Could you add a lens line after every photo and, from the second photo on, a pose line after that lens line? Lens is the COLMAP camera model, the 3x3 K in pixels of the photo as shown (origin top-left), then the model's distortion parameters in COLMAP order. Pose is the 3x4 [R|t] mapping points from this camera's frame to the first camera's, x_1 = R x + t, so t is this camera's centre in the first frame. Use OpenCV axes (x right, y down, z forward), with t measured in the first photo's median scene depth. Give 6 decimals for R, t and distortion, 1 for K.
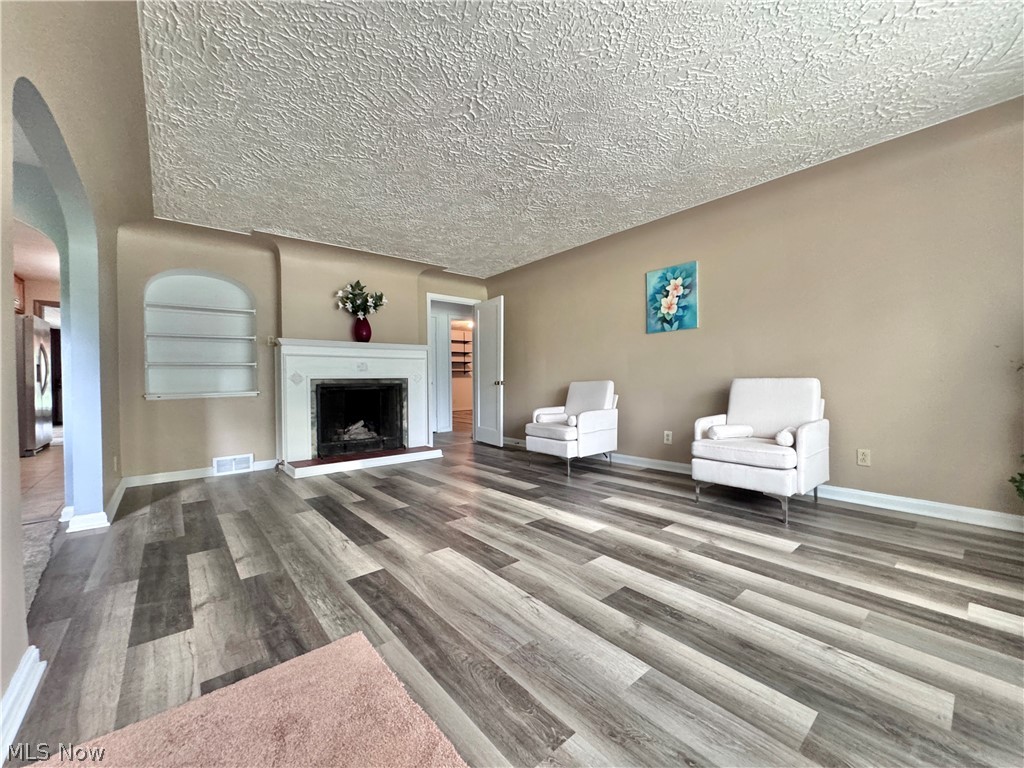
lens RADIAL K [[405.1, 0, 515.2], [0, 405.1, 383.5], [0, 0, 1]] dist [0.001160, 0.000677]
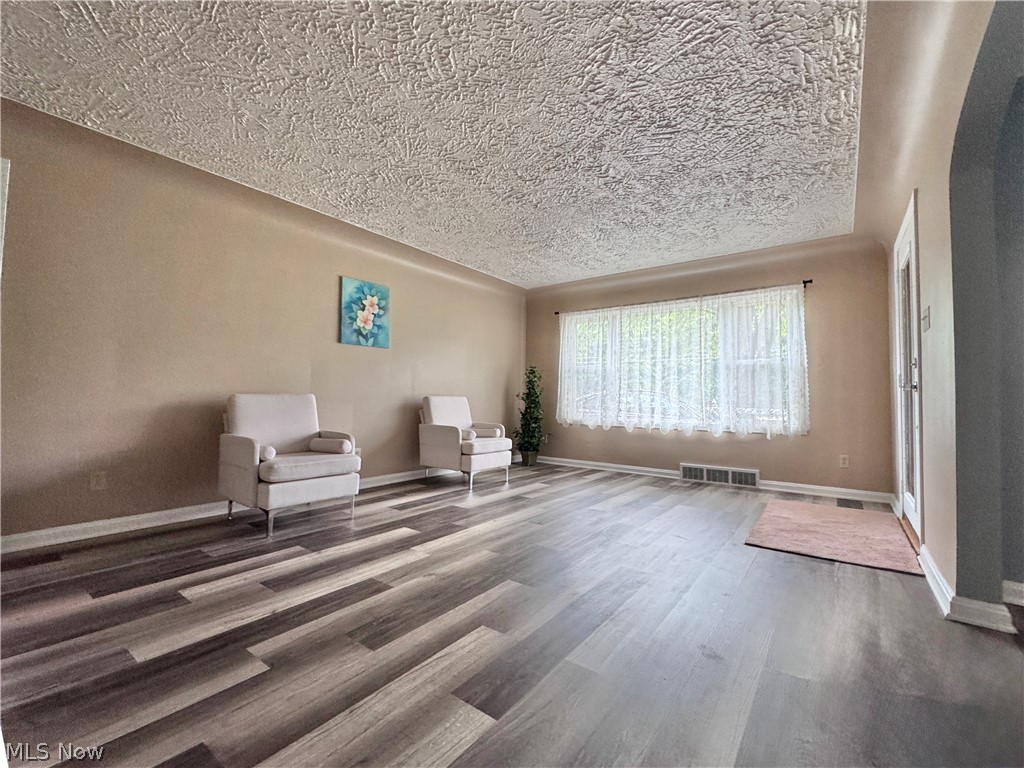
lens RADIAL K [[433.7, 0, 518.4], [0, 433.7, 382.6], [0, 0, 1]] dist [-0.002514, -0.000162]
pose [[-0.215957, 0.048787, 0.975183, -0.735493], [-0.002416, 0.998721, -0.050499, 0.013593], [-0.976400, -0.013261, -0.215563, 0.868833]]
